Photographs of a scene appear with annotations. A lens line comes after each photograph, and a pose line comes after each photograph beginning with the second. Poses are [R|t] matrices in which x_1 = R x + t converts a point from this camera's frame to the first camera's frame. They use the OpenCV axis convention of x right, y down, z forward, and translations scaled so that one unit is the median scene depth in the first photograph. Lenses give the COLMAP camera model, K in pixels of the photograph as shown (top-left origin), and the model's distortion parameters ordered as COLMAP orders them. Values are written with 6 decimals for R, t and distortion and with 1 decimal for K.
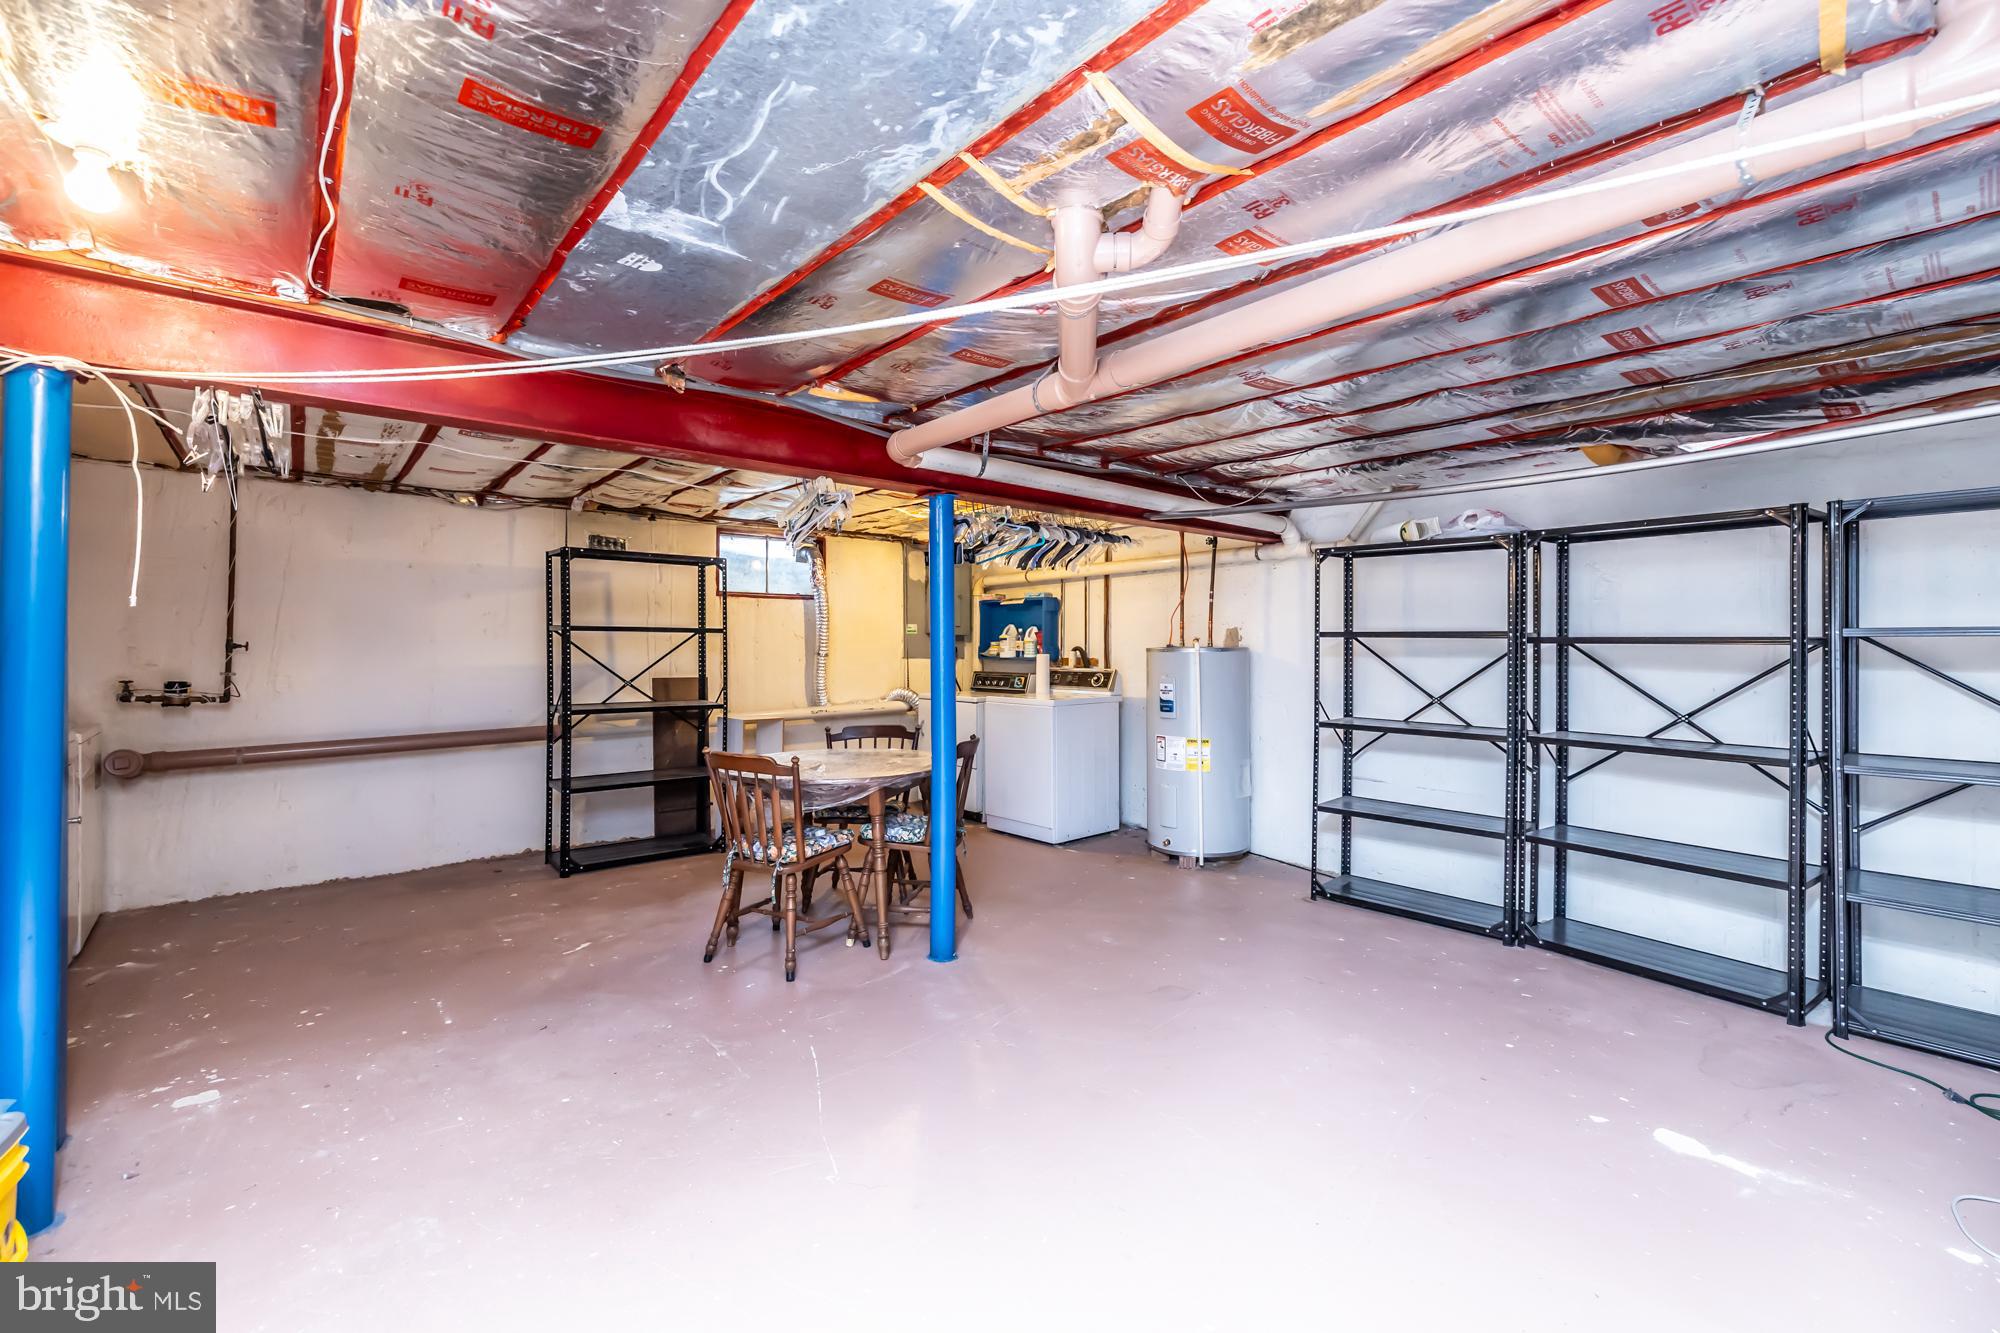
lens RADIAL K [[850.5, 0, 996.5], [0, 850.5, 634.2], [0, 0, 1]] dist [-0.002758, -0.000228]
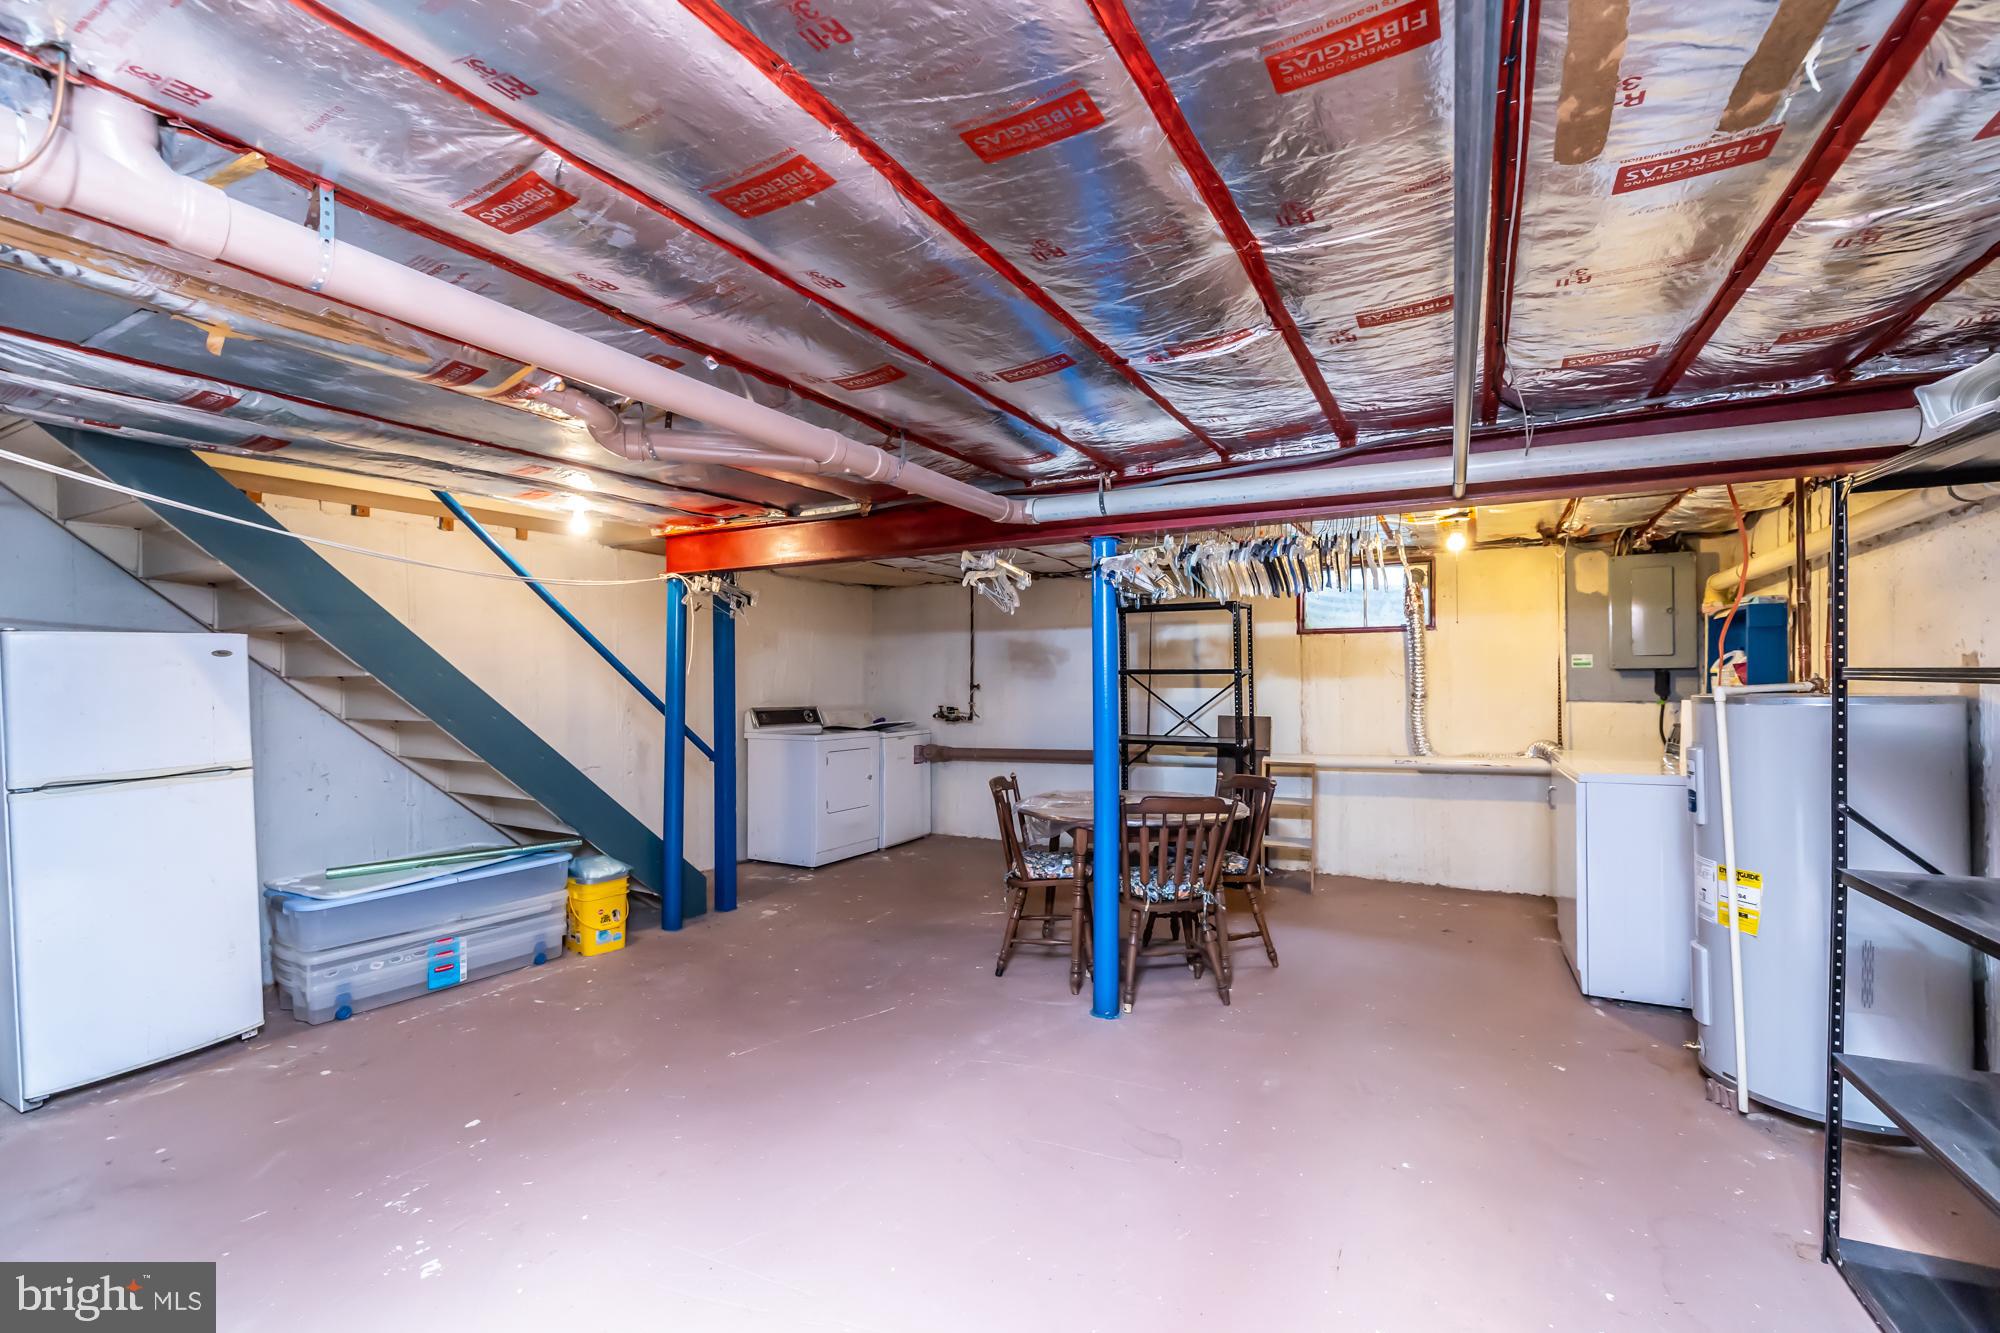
lens RADIAL K [[867.9, 0, 1000.0], [0, 867.9, 666.5], [0, 0, 1]] dist [0.000265, 0.000019]
pose [[0.348435, -0.015322, -0.937208, 0.717409], [0.020925, 0.999744, -0.008565, -0.009273], [0.937099, -0.016627, 0.348666, 0.470493]]
